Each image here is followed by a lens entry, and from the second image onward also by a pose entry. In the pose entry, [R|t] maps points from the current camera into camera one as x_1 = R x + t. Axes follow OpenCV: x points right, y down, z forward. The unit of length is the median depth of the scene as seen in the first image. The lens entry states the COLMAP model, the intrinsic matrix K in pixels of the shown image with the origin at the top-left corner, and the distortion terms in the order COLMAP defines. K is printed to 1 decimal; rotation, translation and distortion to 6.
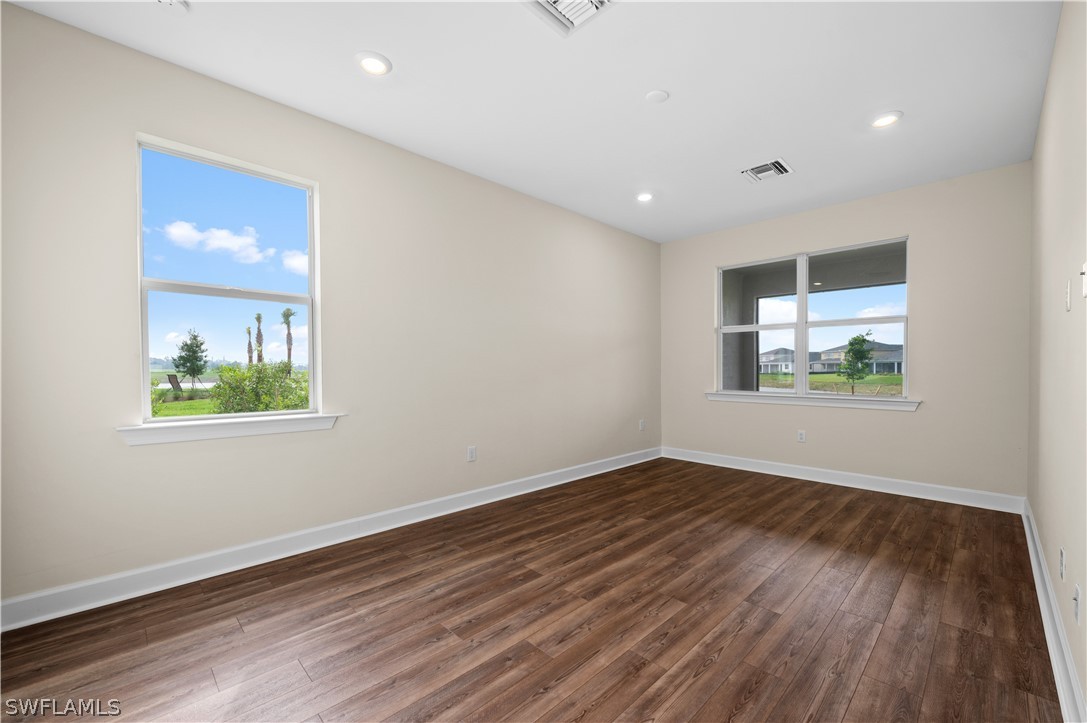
lens RADIAL K [[440.2, 0, 542.1], [0, 440.2, 366.0], [0, 0, 1]] dist [0.001296, 0.000051]
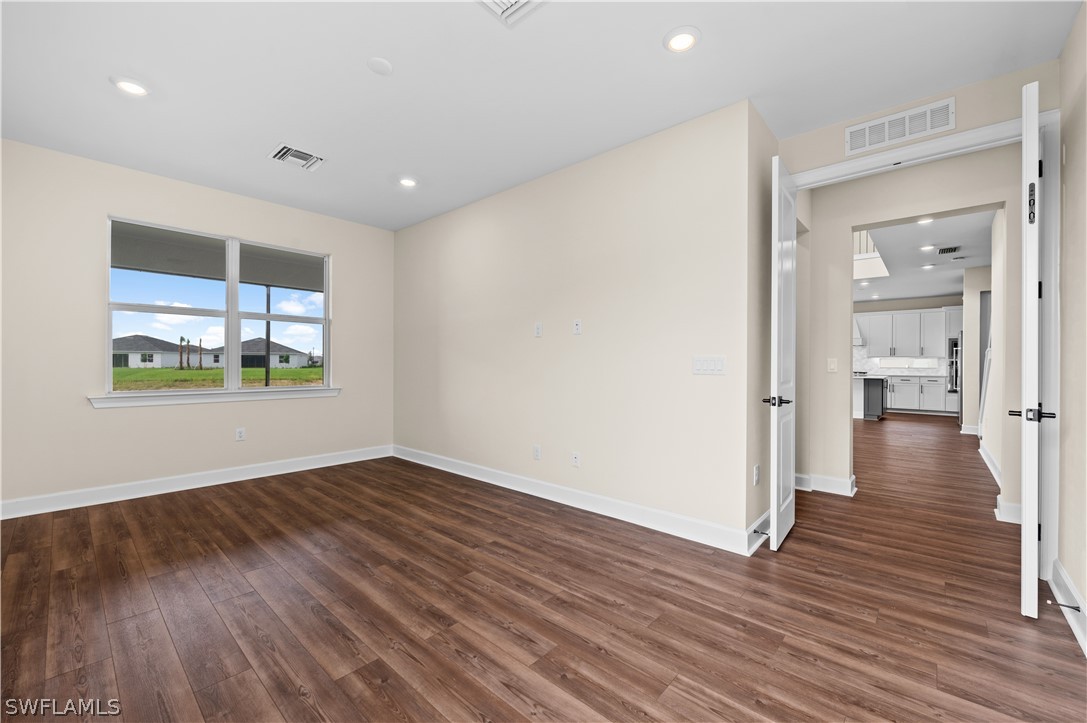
lens RADIAL K [[440.2, 0, 542.1], [0, 440.2, 366.0], [0, 0, 1]] dist [0.001296, 0.000051]
pose [[-0.066737, -0.004507, 0.997760, -0.676331], [-0.011526, 0.999927, 0.003746, 0.006116], [-0.997704, -0.011250, -0.066784, 0.758034]]
